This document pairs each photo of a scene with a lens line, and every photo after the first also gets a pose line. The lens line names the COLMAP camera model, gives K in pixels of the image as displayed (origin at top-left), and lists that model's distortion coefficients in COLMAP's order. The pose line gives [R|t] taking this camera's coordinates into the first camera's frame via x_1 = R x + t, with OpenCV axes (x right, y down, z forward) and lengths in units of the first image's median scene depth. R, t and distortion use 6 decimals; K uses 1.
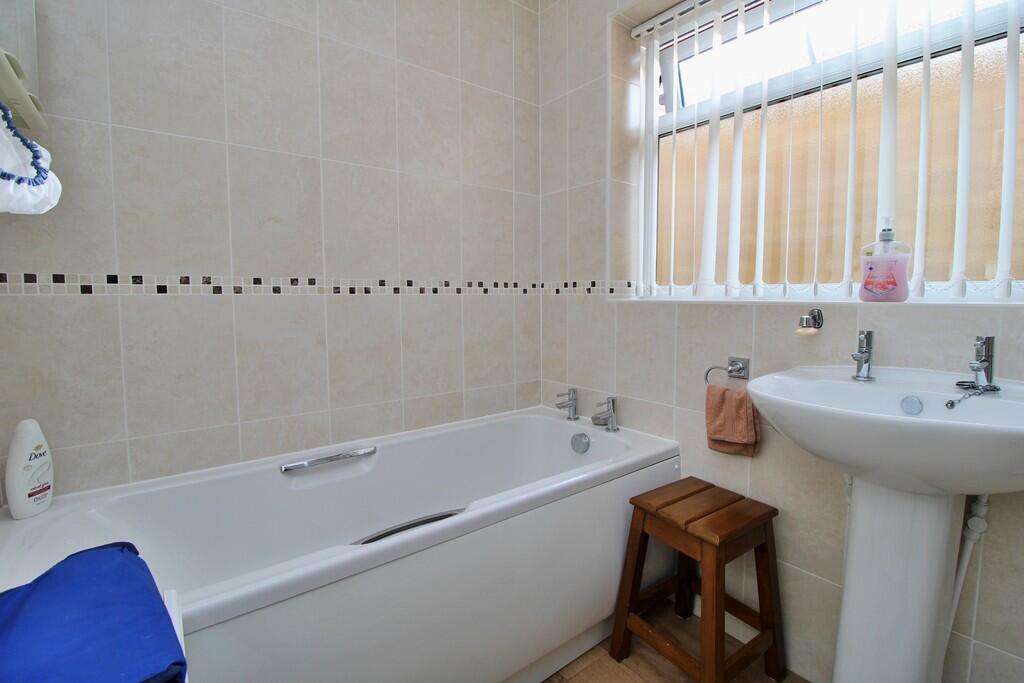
lens RADIAL K [[487.1, 0, 513.7], [0, 487.1, 331.0], [0, 0, 1]] dist [-0.025478, -0.000622]
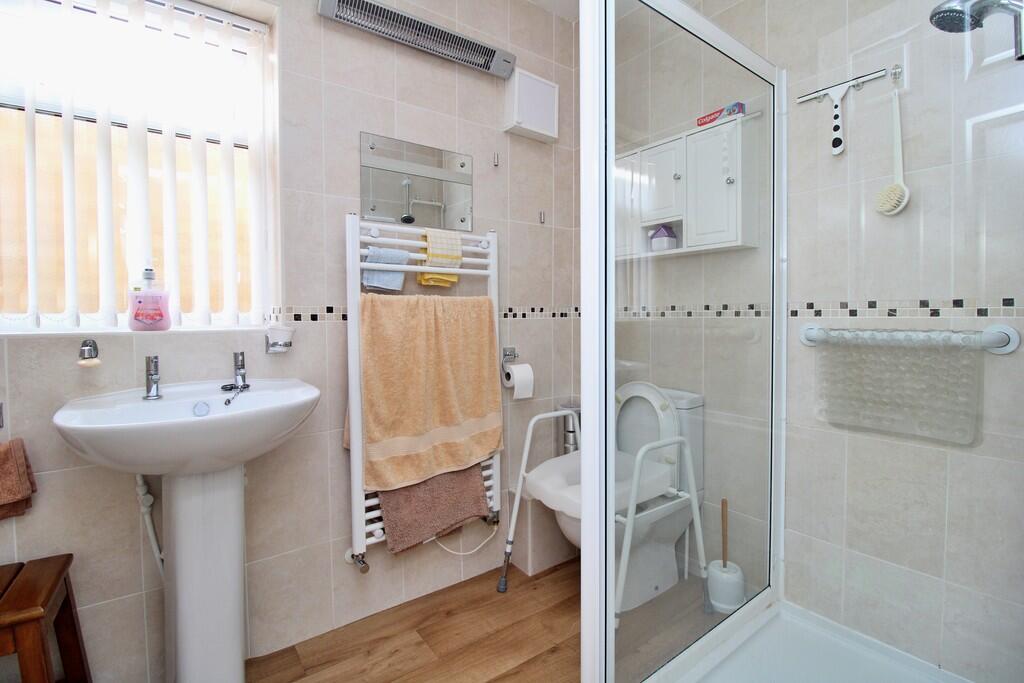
lens RADIAL K [[487.1, 0, 513.4], [0, 487.1, 339.3], [0, 0, 1]] dist [-0.025478, -0.000622]
pose [[0.010487, -0.038436, 0.999206, -0.399656], [0.087909, 0.995427, 0.037368, -0.006466], [-0.996073, 0.087447, 0.013818, 0.110084]]
